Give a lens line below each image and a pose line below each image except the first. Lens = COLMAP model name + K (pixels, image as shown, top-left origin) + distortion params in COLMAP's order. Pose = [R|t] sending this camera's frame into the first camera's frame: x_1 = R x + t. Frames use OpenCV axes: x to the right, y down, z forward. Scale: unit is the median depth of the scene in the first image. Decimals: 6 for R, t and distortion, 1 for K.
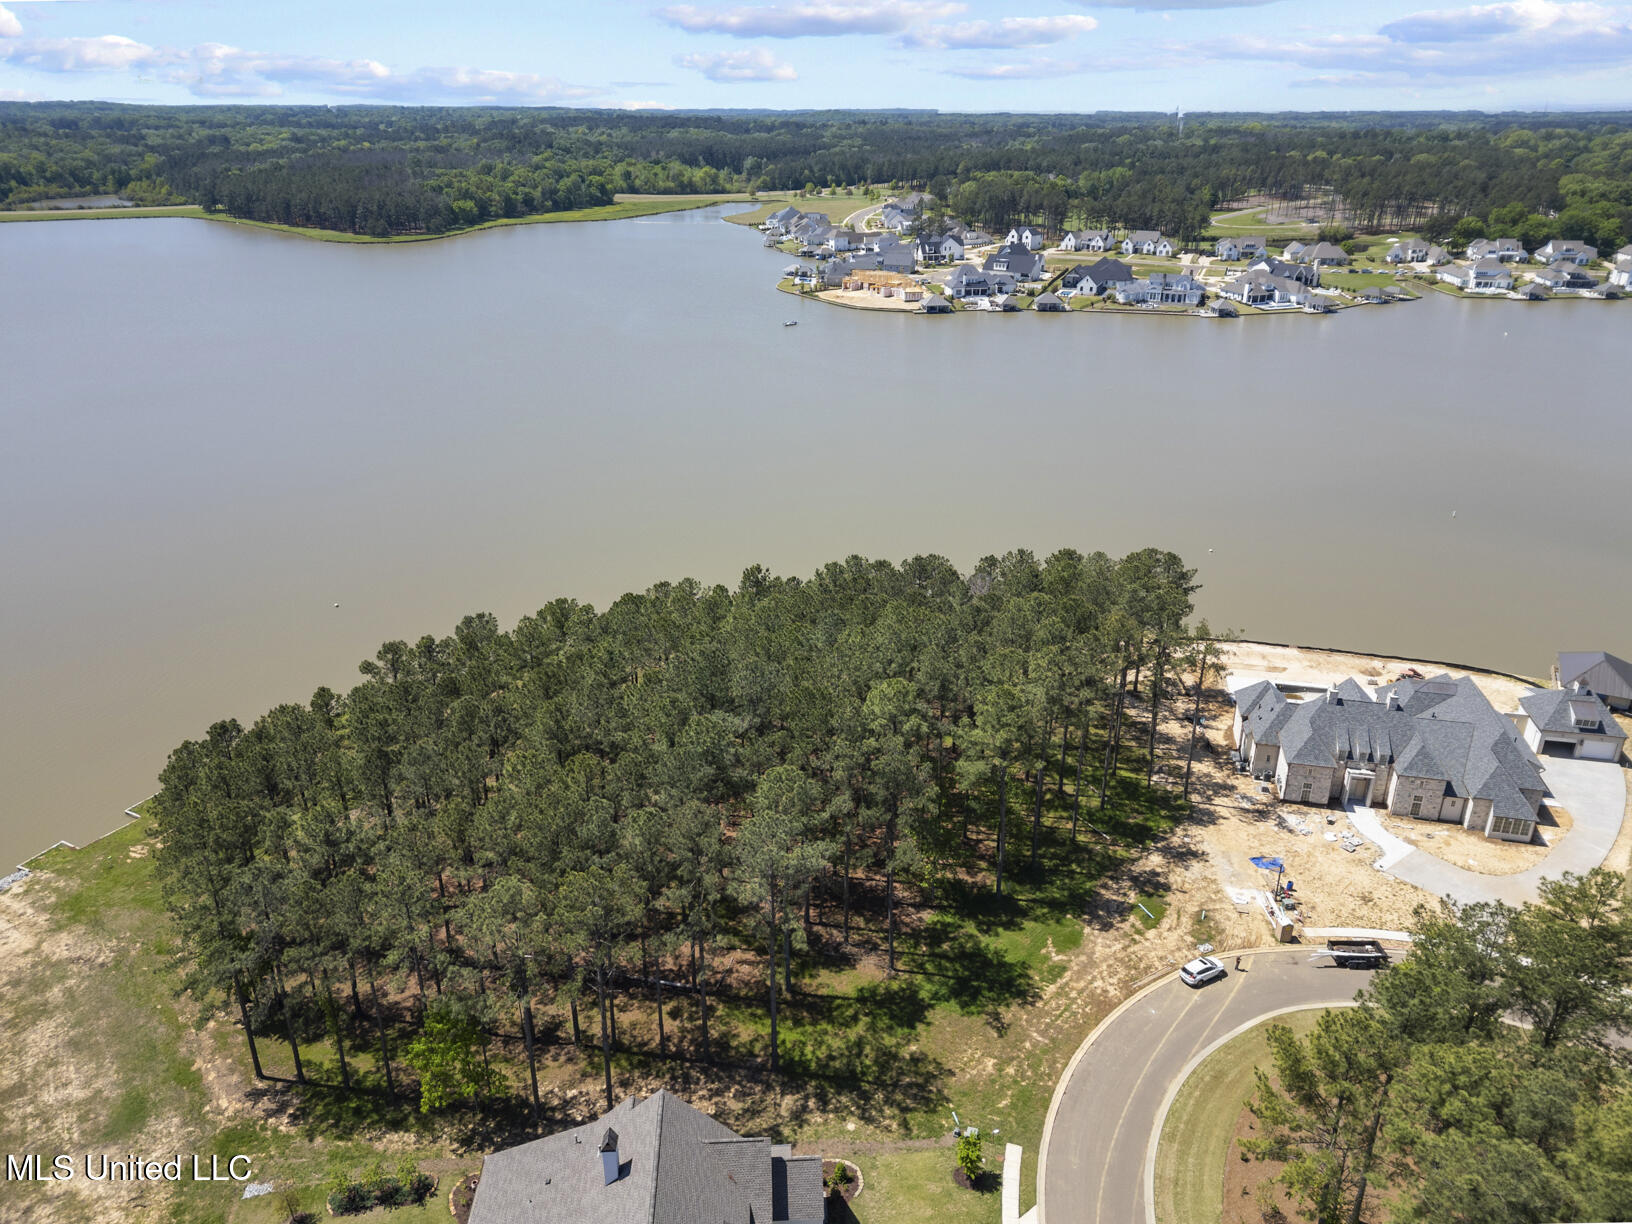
lens RADIAL K [[1155.8, 0, 816.0], [0, 1155.8, 612.0], [0, 0, 1]] dist [0.052446, -0.040130]
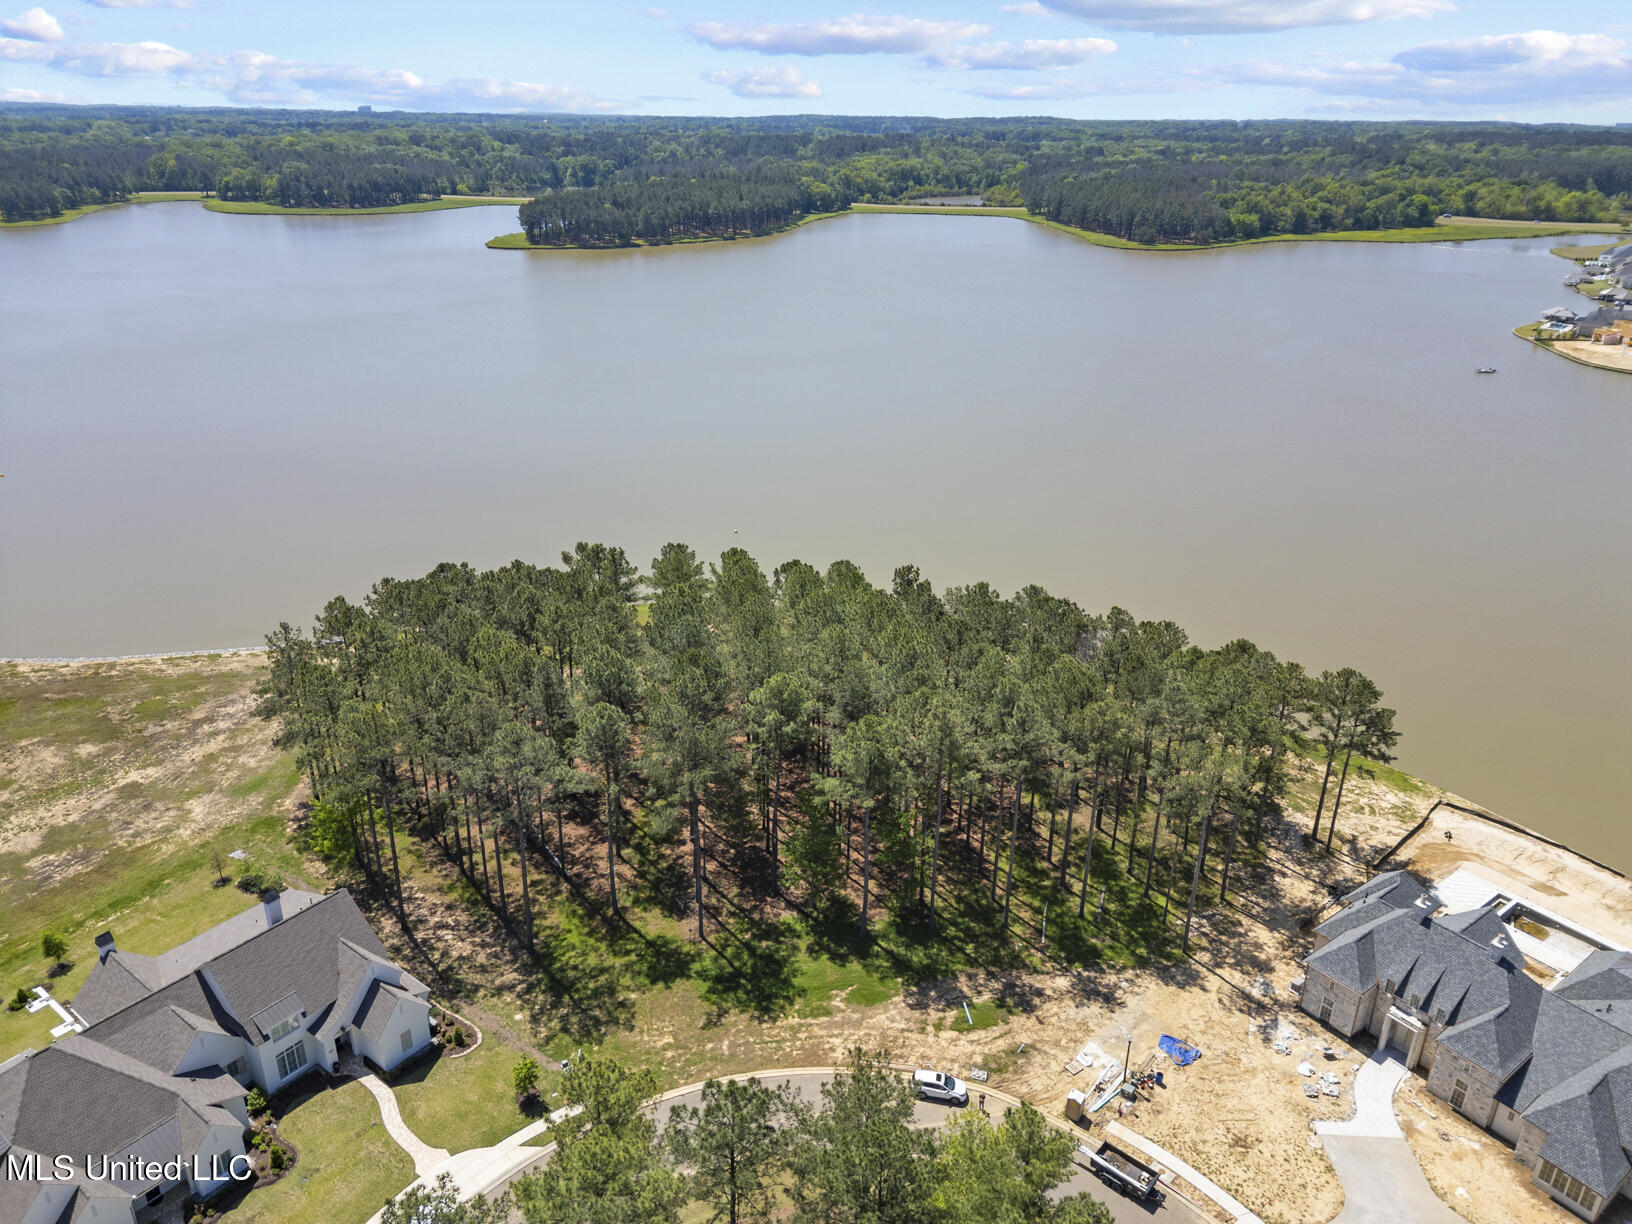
lens RADIAL K [[1128.4, 0, 816.0], [0, 1128.4, 612.0], [0, 0, 1]] dist [0.053978, -0.047457]
pose [[0.761083, 0.267117, -0.591102, 0.558397], [-0.268130, 0.959329, 0.088283, -0.076705], [0.590643, 0.091301, 0.801751, 0.175517]]
